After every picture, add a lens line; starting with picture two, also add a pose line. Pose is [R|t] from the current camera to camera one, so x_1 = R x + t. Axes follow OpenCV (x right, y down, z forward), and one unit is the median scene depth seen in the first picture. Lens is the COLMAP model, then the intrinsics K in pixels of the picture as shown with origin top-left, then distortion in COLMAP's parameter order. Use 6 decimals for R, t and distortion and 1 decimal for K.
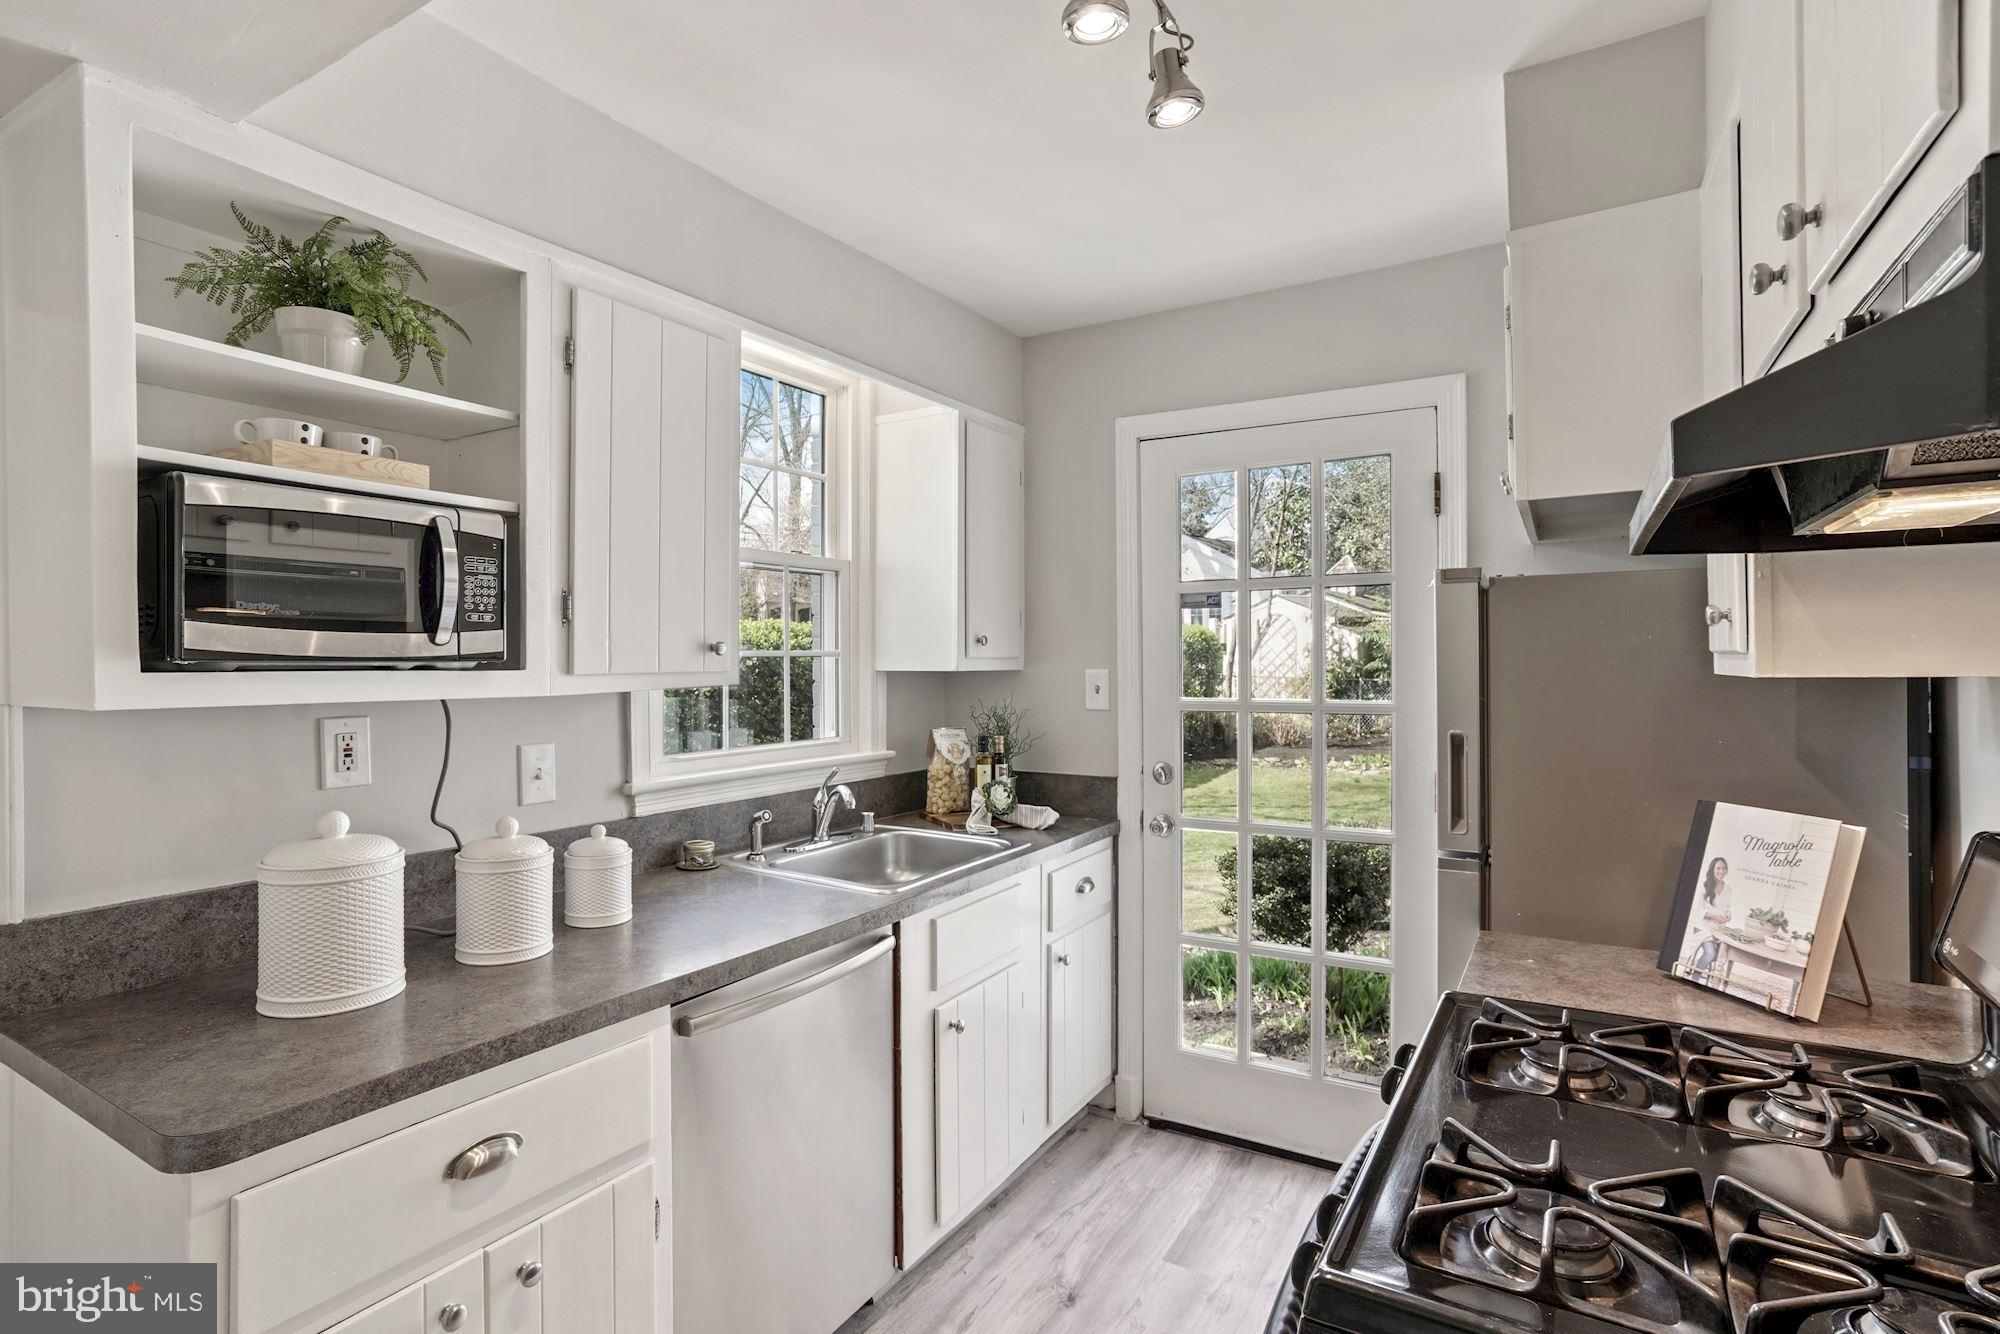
lens RADIAL K [[961.5, 0, 992.8], [0, 961.5, 670.2], [0, 0, 1]] dist [-0.014627, 0.009493]
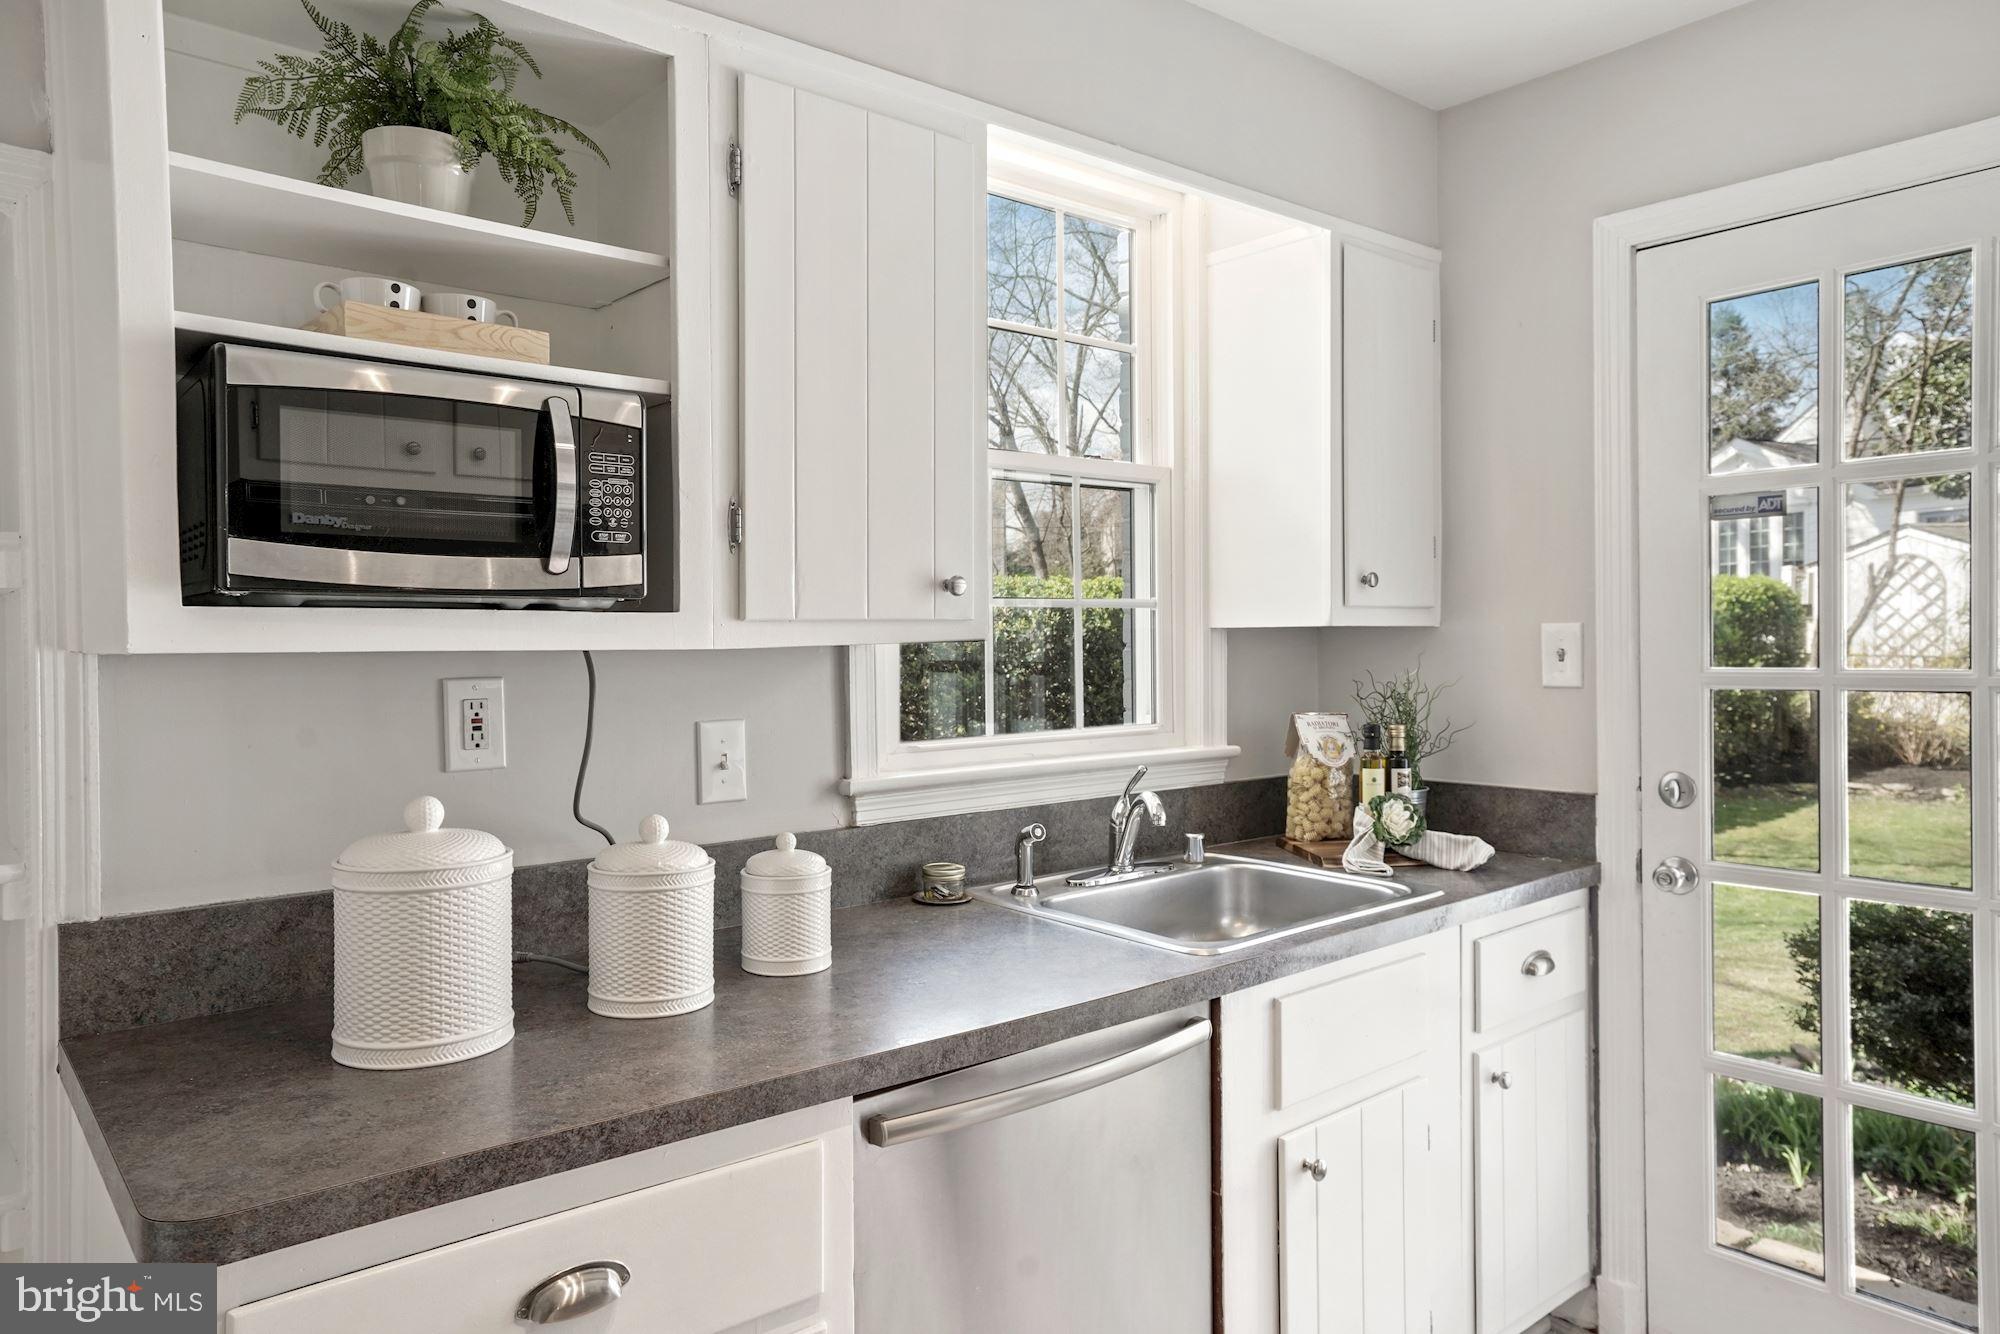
lens RADIAL K [[1306.6, 0, 1012.4], [0, 1306.6, 655.7], [0, 0, 1]] dist [0.008258, 0.015856]
pose [[0.952455, -0.002634, -0.304668, 0.048126], [0.004075, 0.999983, 0.004094, 0.027699], [0.304652, -0.005141, 0.952450, 0.128708]]
